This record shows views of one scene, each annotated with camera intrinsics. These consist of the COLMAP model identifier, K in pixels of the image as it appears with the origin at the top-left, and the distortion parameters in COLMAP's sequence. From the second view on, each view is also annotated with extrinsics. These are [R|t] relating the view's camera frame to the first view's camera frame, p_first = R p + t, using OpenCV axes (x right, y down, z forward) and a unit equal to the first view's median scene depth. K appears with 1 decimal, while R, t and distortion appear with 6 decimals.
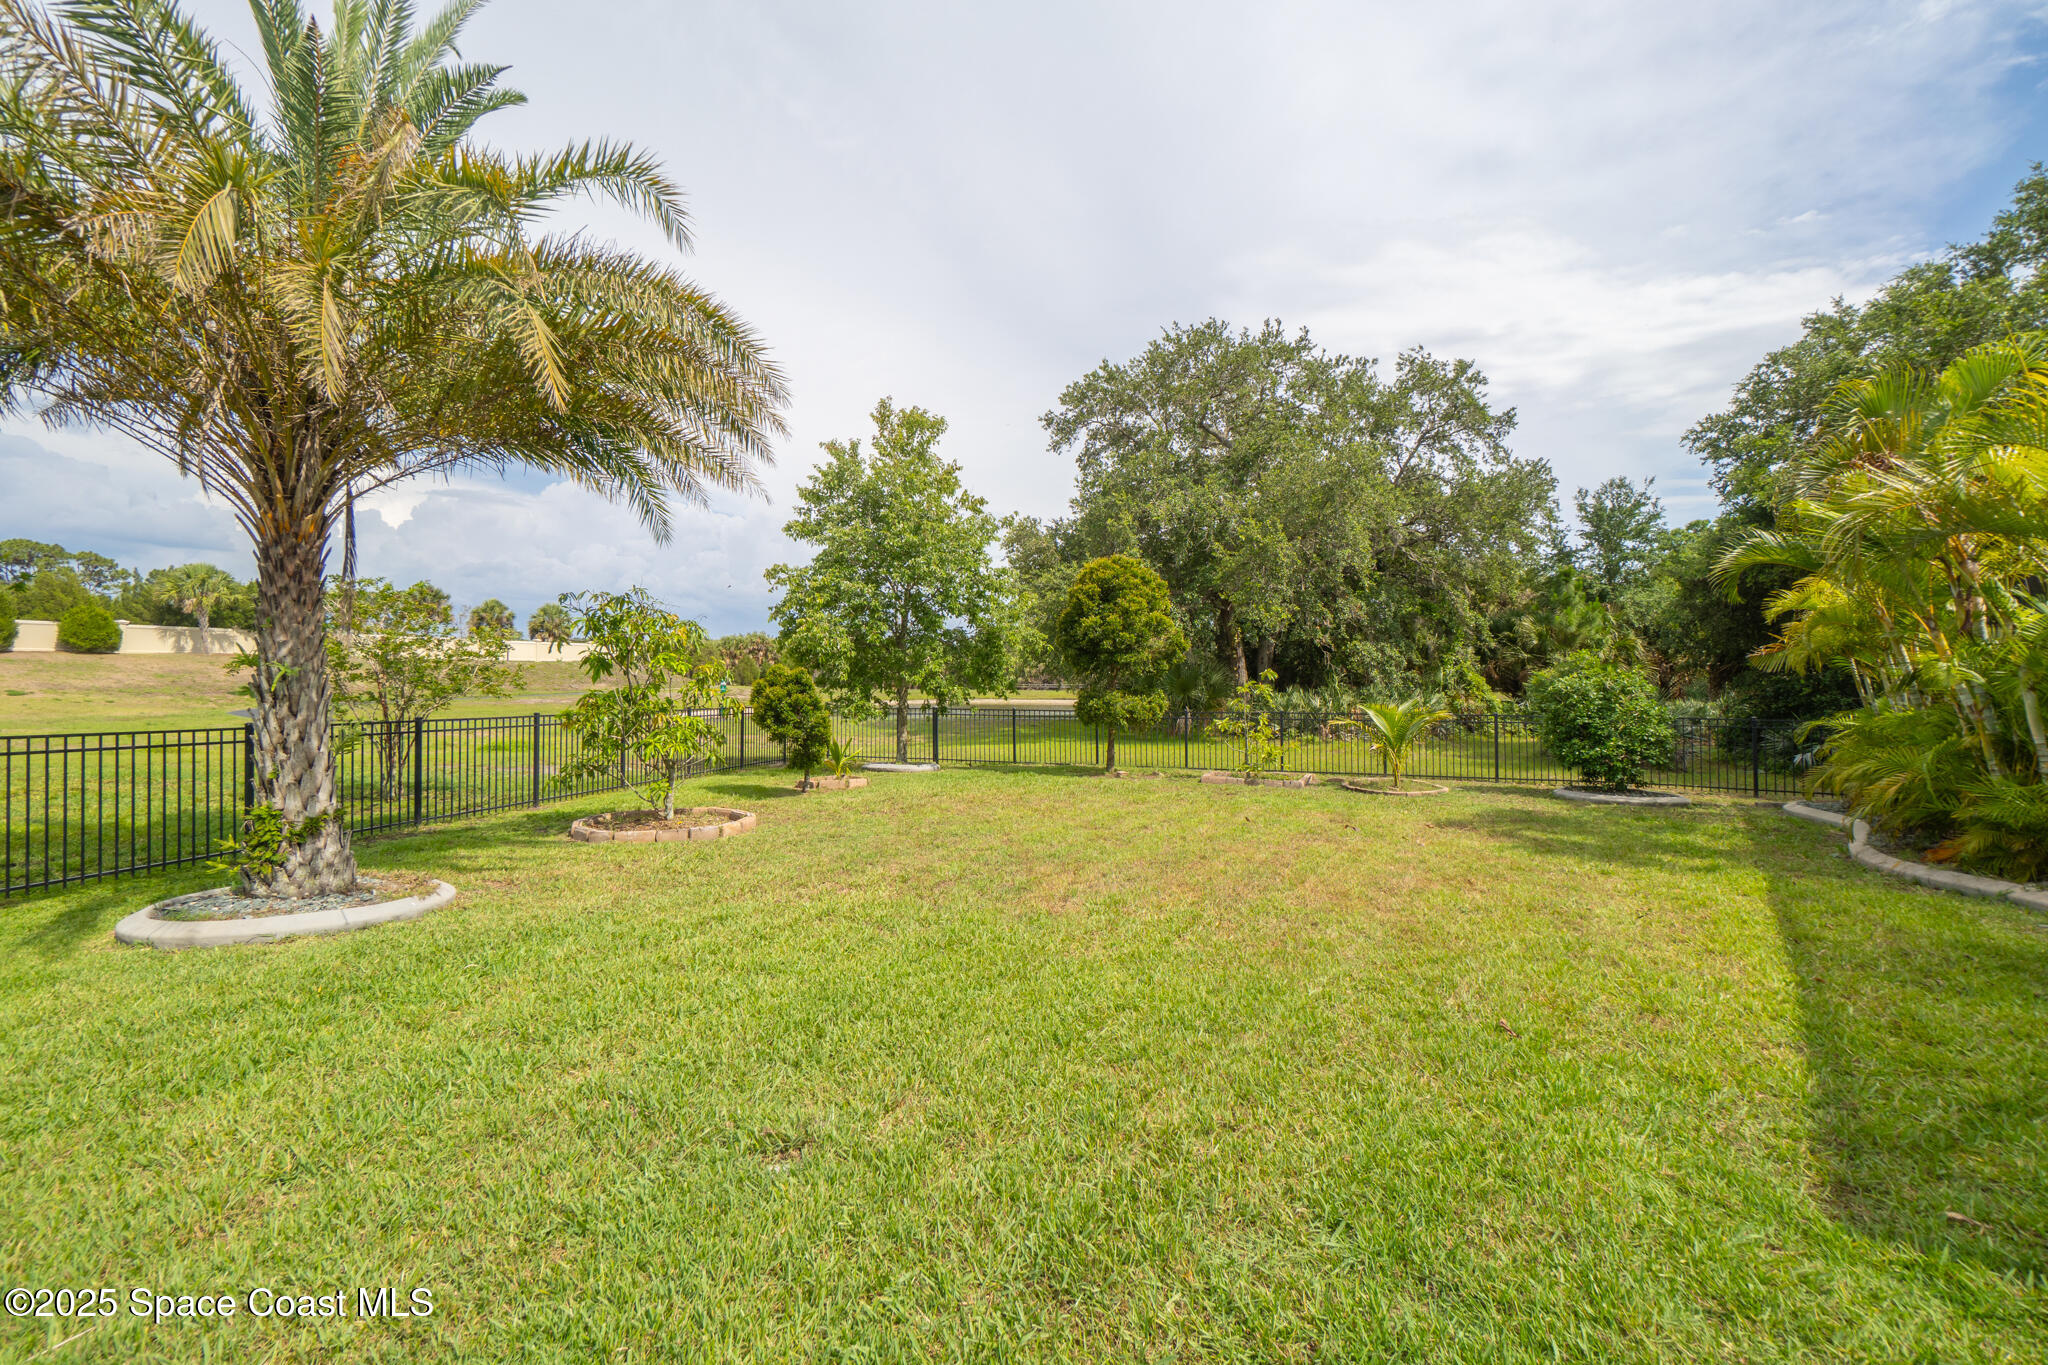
lens RADIAL K [[875.0, 0, 1015.9], [0, 875.0, 654.0], [0, 0, 1]] dist [-0.002096, -0.000219]
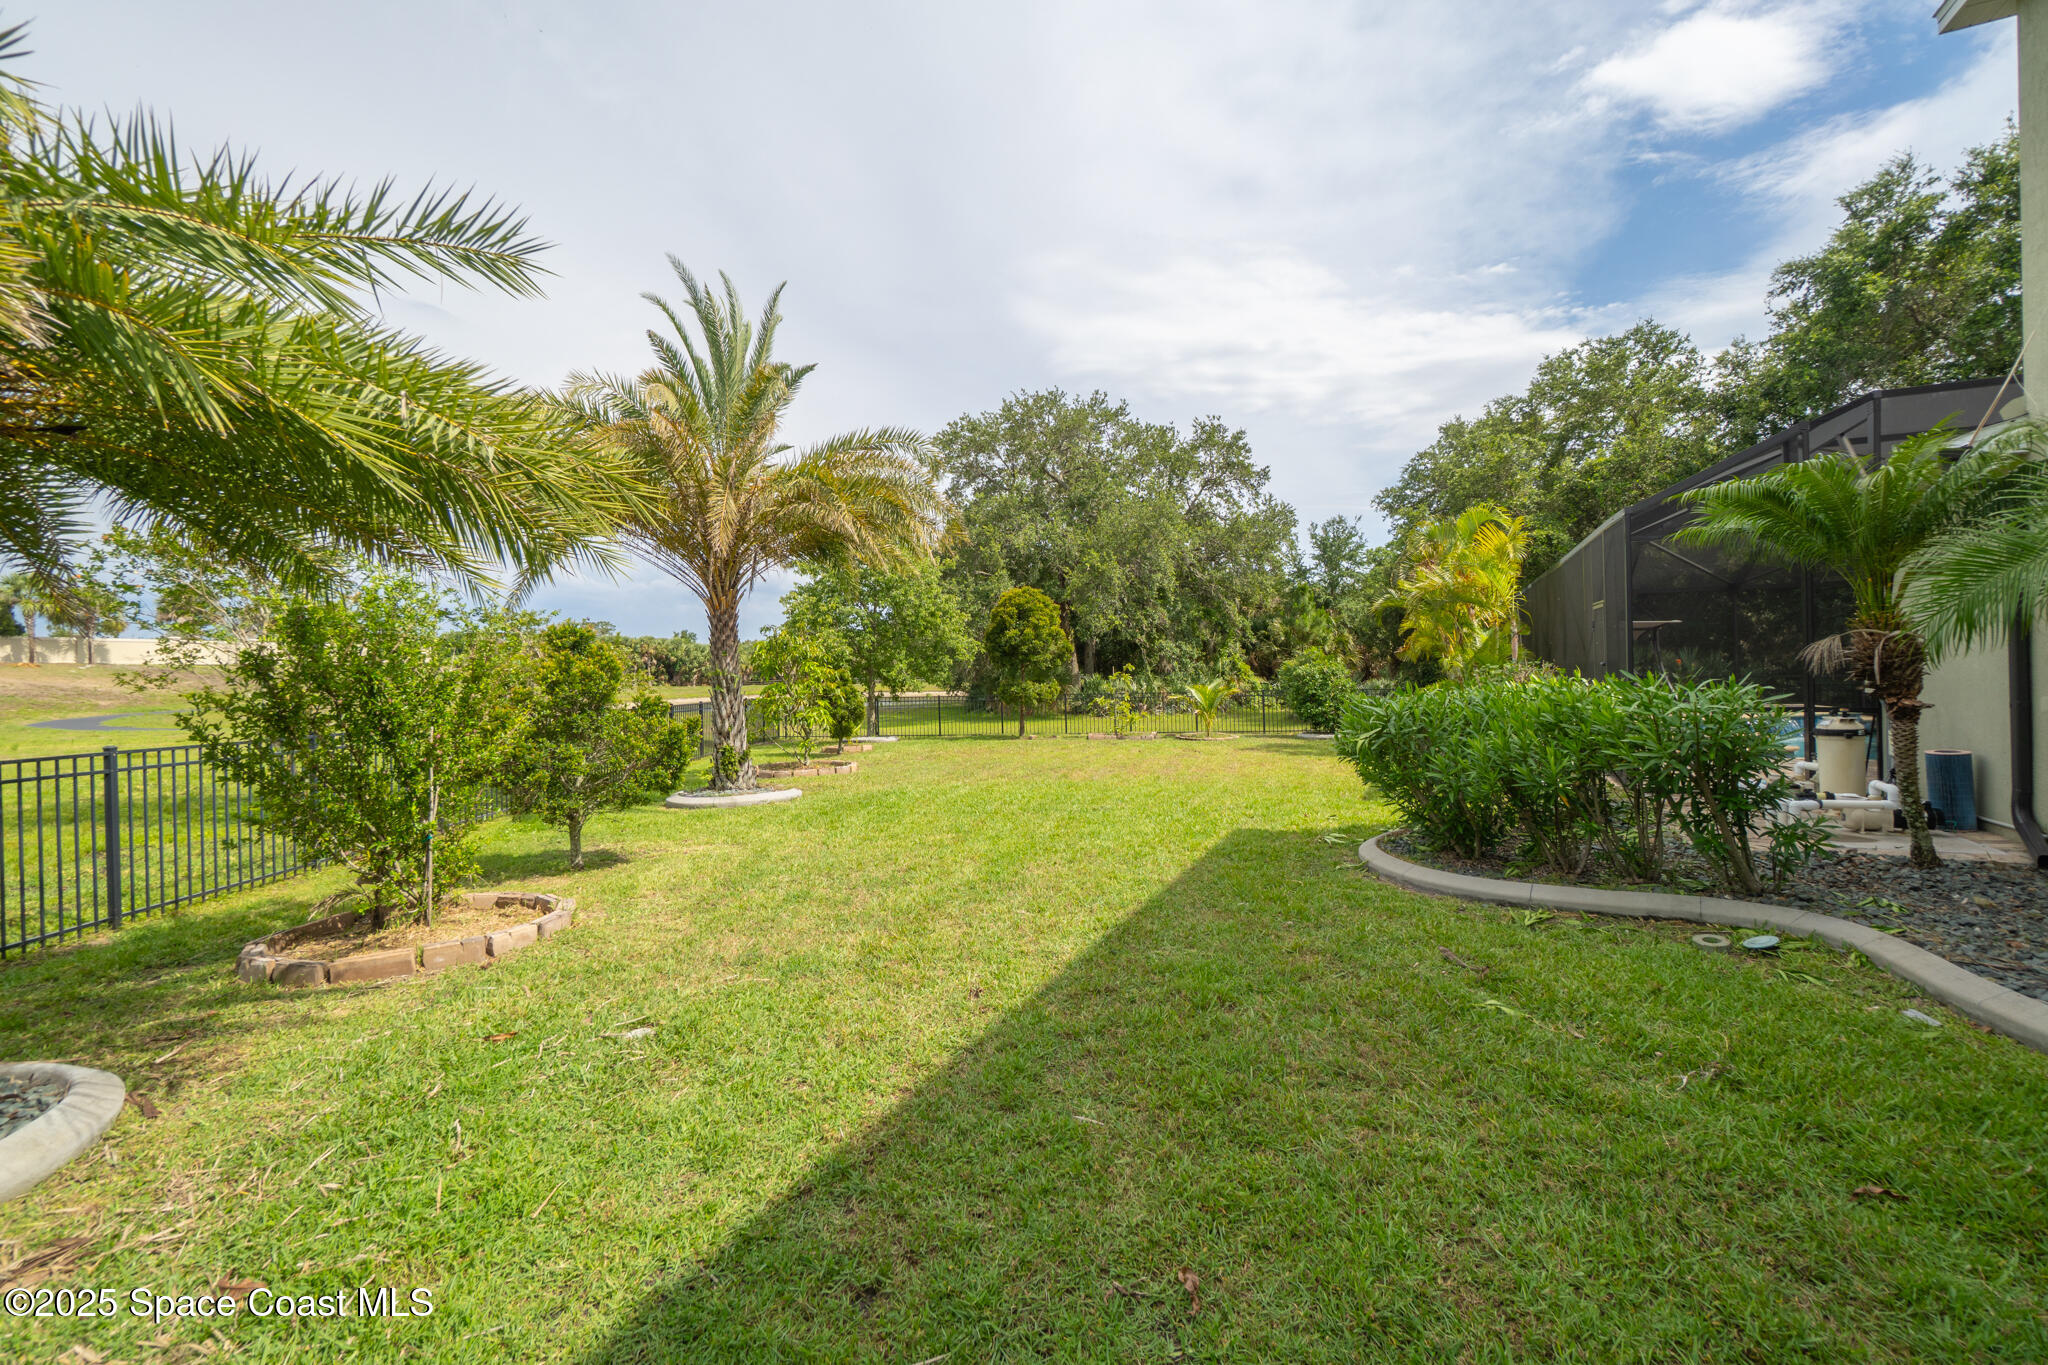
lens RADIAL K [[884.1, 0, 1006.0], [0, 884.1, 669.7], [0, 0, 1]] dist [-0.000346, 0.000203]
pose [[0.971845, -0.018517, 0.234893, -0.149597], [0.012218, 0.999526, 0.028247, -0.009862], [-0.235305, -0.024582, 0.971611, -0.238007]]
